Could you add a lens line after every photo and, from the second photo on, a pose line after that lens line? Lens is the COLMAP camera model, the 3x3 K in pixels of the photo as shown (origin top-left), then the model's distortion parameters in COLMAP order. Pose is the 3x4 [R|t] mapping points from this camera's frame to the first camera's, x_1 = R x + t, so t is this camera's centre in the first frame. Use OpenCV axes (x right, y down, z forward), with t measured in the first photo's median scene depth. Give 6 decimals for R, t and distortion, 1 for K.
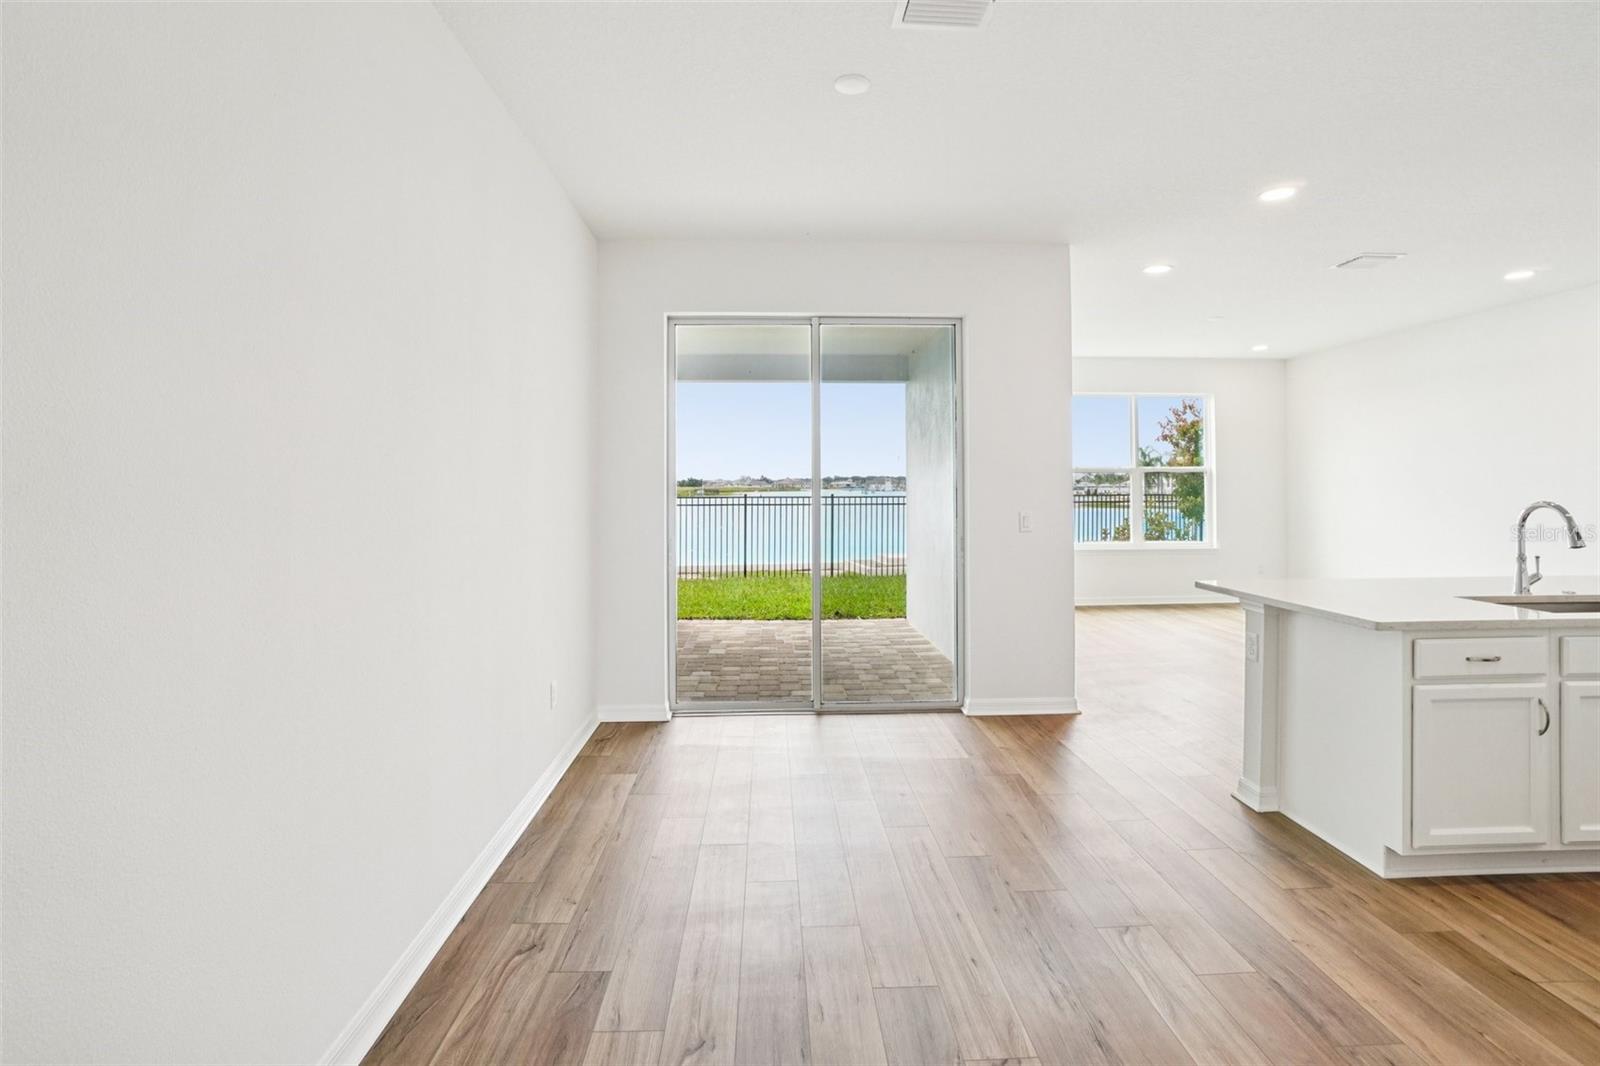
lens RADIAL K [[735.1, 0, 785.7], [0, 735.1, 481.1], [0, 0, 1]] dist [-0.059596, 0.020647]
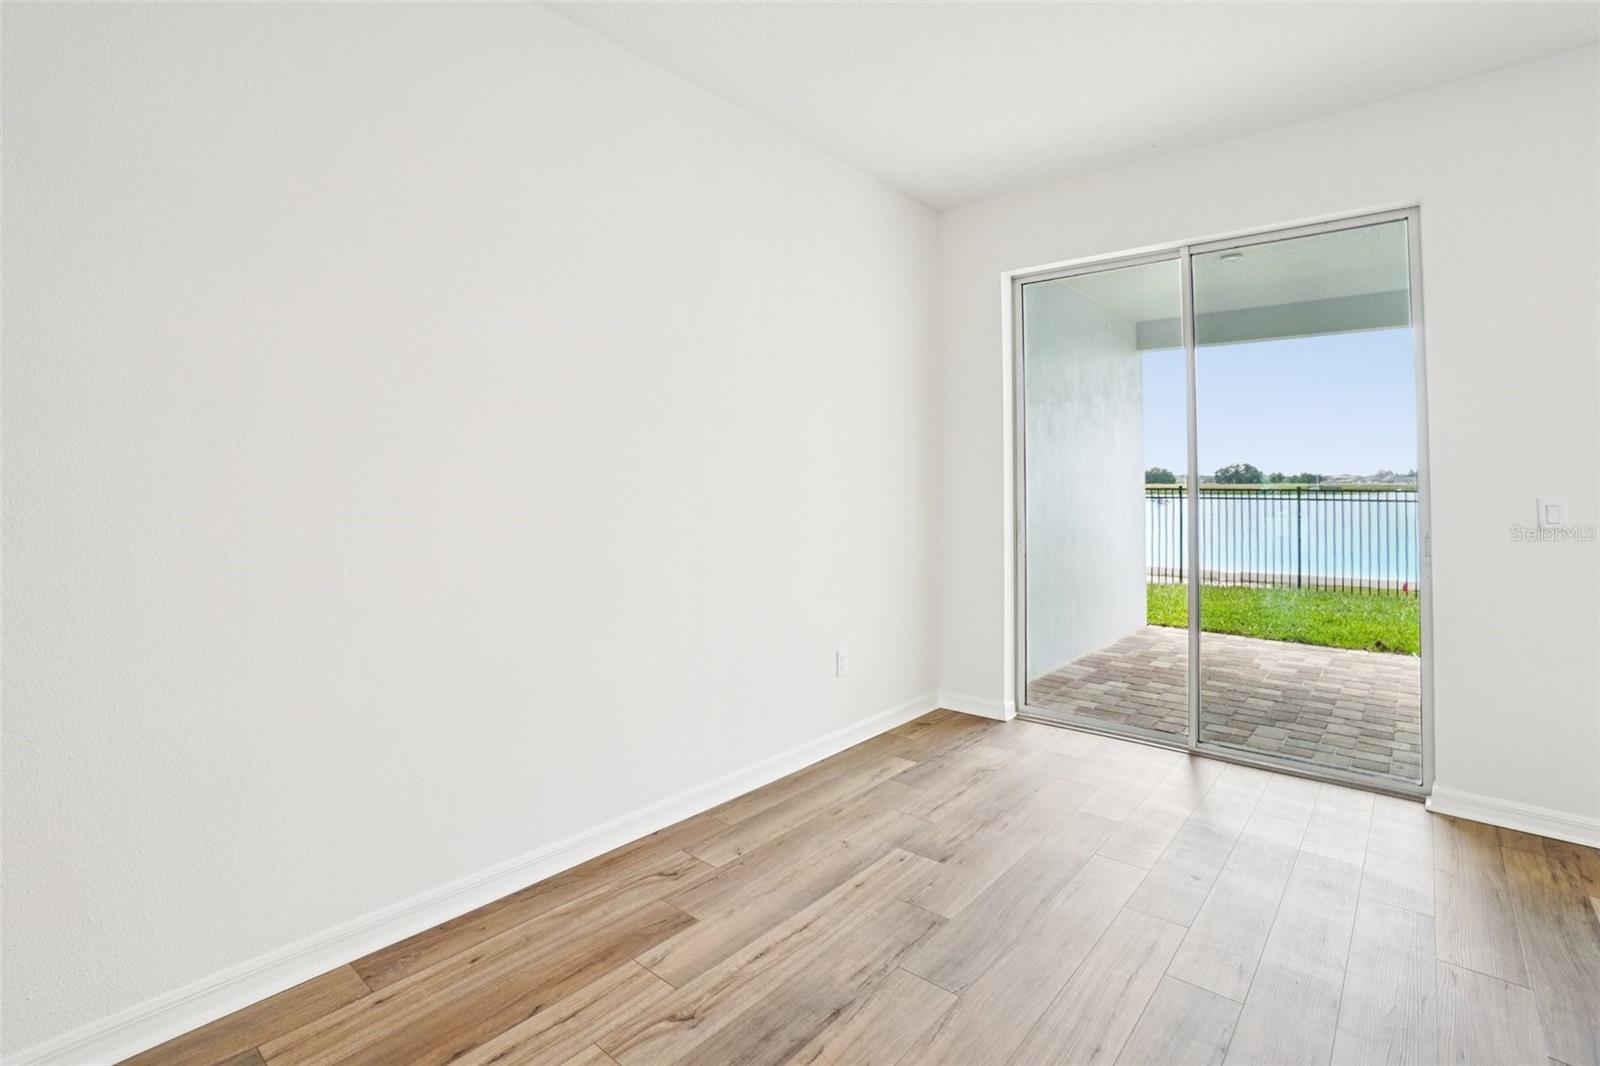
lens RADIAL K [[735.1, 0, 805.3], [0, 735.1, 477.1], [0, 0, 1]] dist [-0.059596, 0.020647]
pose [[0.741827, -0.000378, -0.670592, 0.299725], [0.000359, 1.000000, -0.000167, 0.026979], [0.670592, -0.000117, 0.741827, 0.180887]]
